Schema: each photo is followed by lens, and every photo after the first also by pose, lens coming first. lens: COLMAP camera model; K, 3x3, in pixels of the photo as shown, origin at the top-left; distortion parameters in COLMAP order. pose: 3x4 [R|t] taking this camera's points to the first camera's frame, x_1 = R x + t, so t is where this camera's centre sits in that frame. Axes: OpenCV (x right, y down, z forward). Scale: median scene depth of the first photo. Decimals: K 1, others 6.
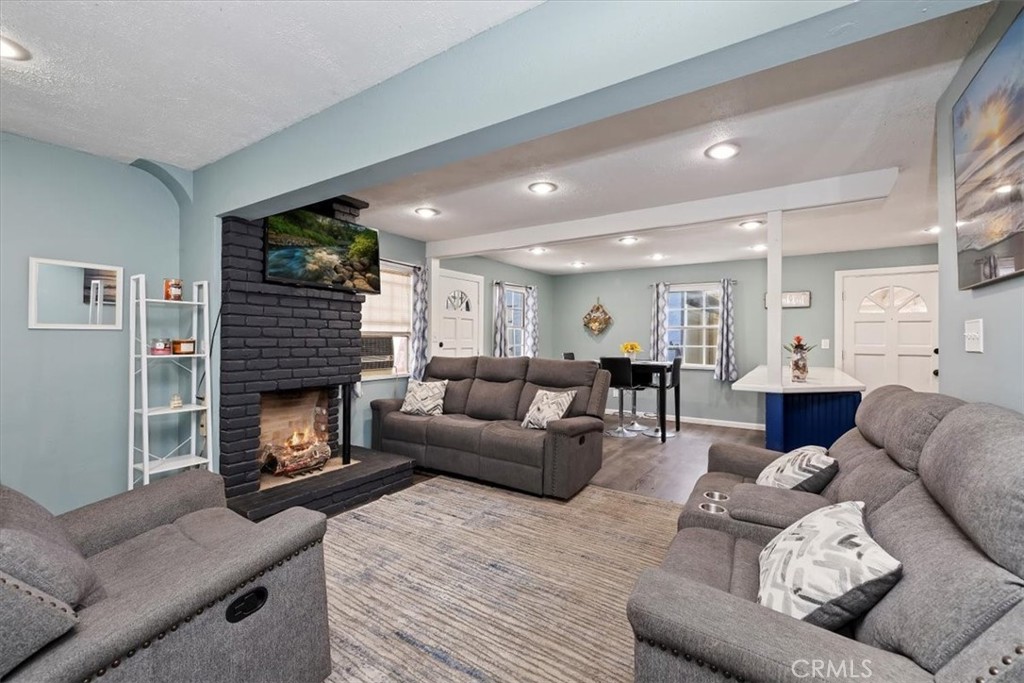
lens RADIAL K [[430.5, 0, 513.8], [0, 430.5, 338.8], [0, 0, 1]] dist [0.000879, 0.000597]
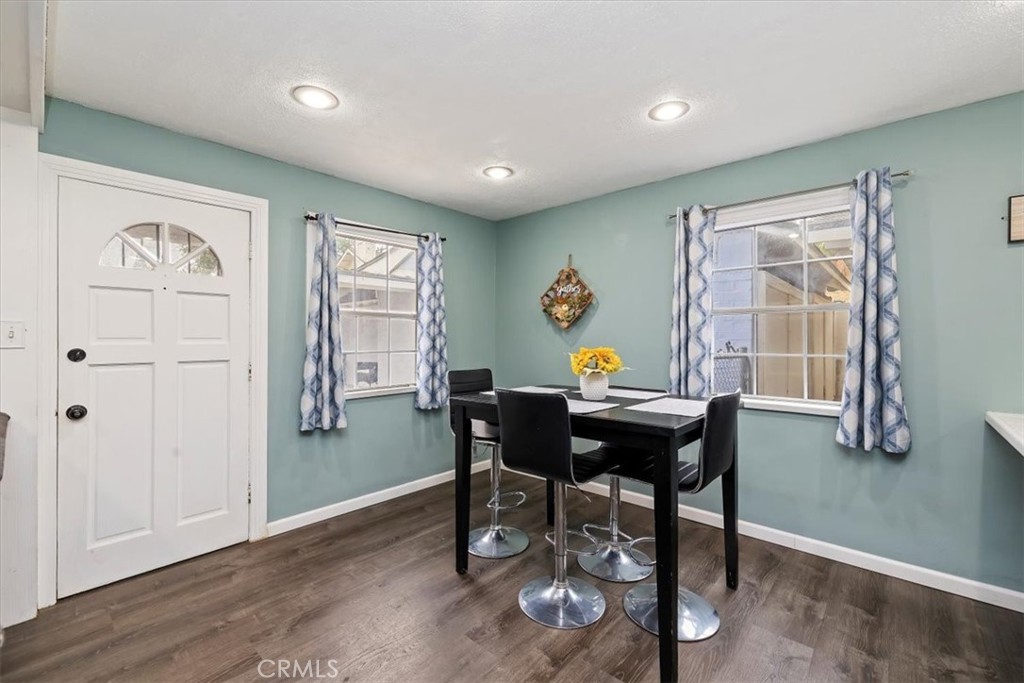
lens RADIAL K [[430.5, 0, 513.8], [0, 430.5, 338.8], [0, 0, 1]] dist [0.000879, 0.000597]
pose [[0.987349, -0.006098, -0.158448, 0.229968], [0.006189, 0.999981, 0.000083, 0.001130], [0.158444, -0.001062, 0.987367, 0.544271]]
